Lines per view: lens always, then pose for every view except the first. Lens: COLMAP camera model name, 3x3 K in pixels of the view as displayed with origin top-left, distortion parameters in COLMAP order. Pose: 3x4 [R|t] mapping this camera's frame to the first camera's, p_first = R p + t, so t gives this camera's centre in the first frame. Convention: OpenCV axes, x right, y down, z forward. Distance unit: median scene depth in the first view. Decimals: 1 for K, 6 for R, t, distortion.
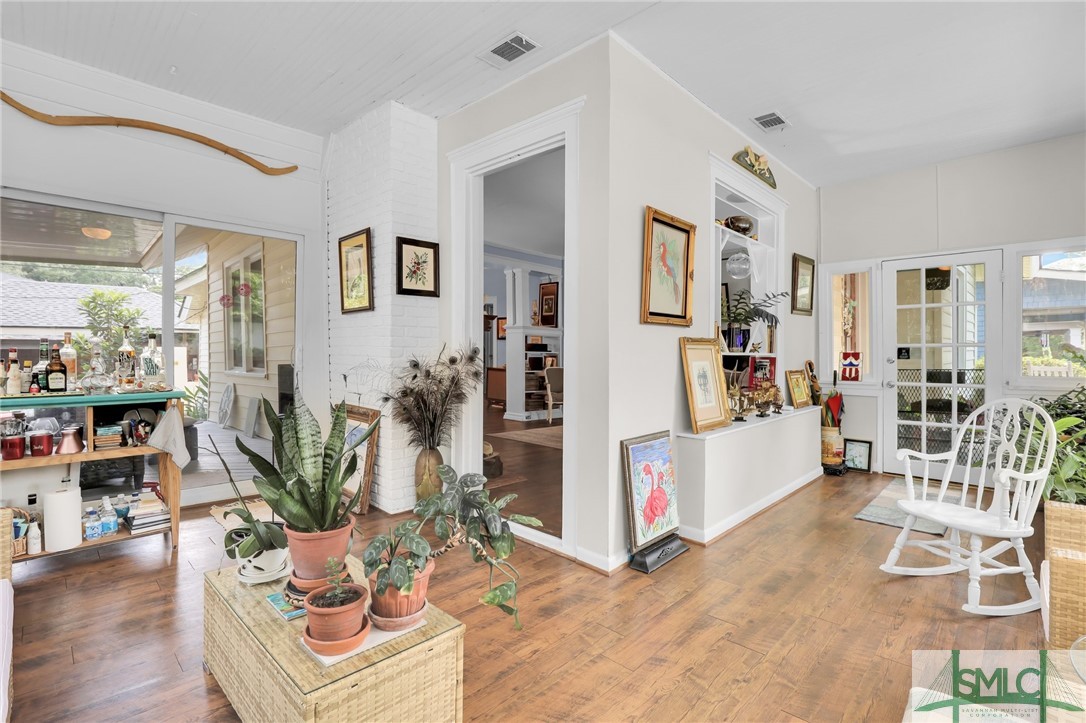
lens RADIAL K [[504.6, 0, 547.1], [0, 504.6, 361.9], [0, 0, 1]] dist [-0.030903, 0.003093]
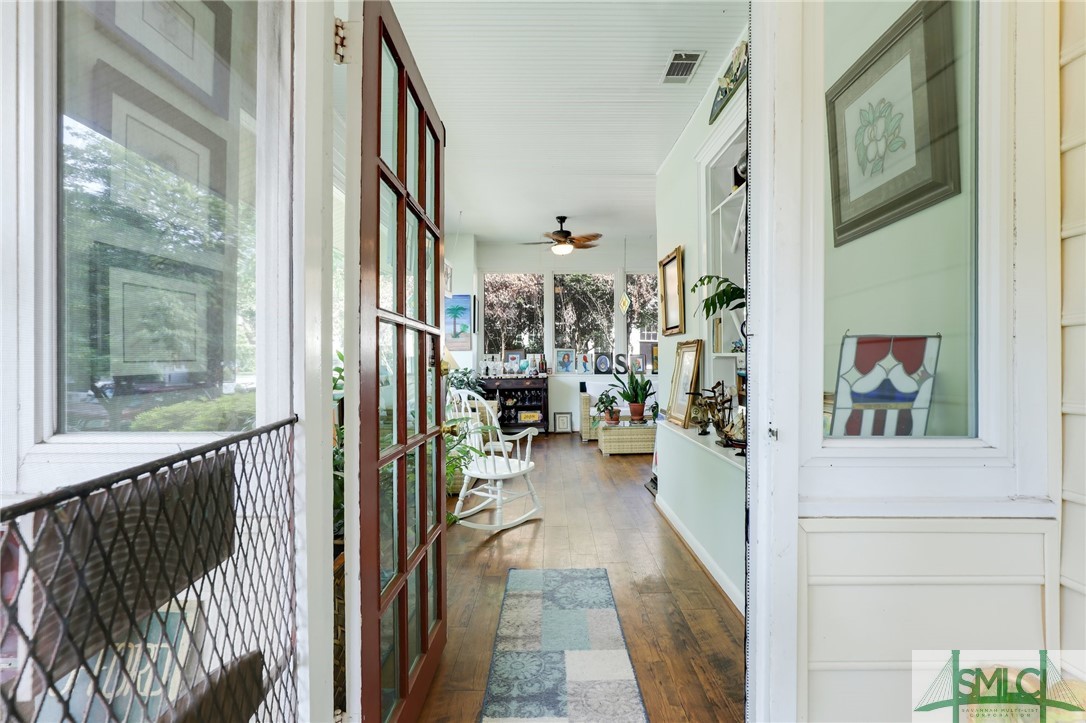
lens RADIAL K [[504.6, 0, 535.8], [0, 504.6, 358.9], [0, 0, 1]] dist [-0.030903, 0.003093]
pose [[-0.728888, -0.001005, -0.684632, 0.552537], [-0.009898, 0.999910, 0.009070, -0.006458], [0.684561, 0.013388, -0.728833, 0.668831]]
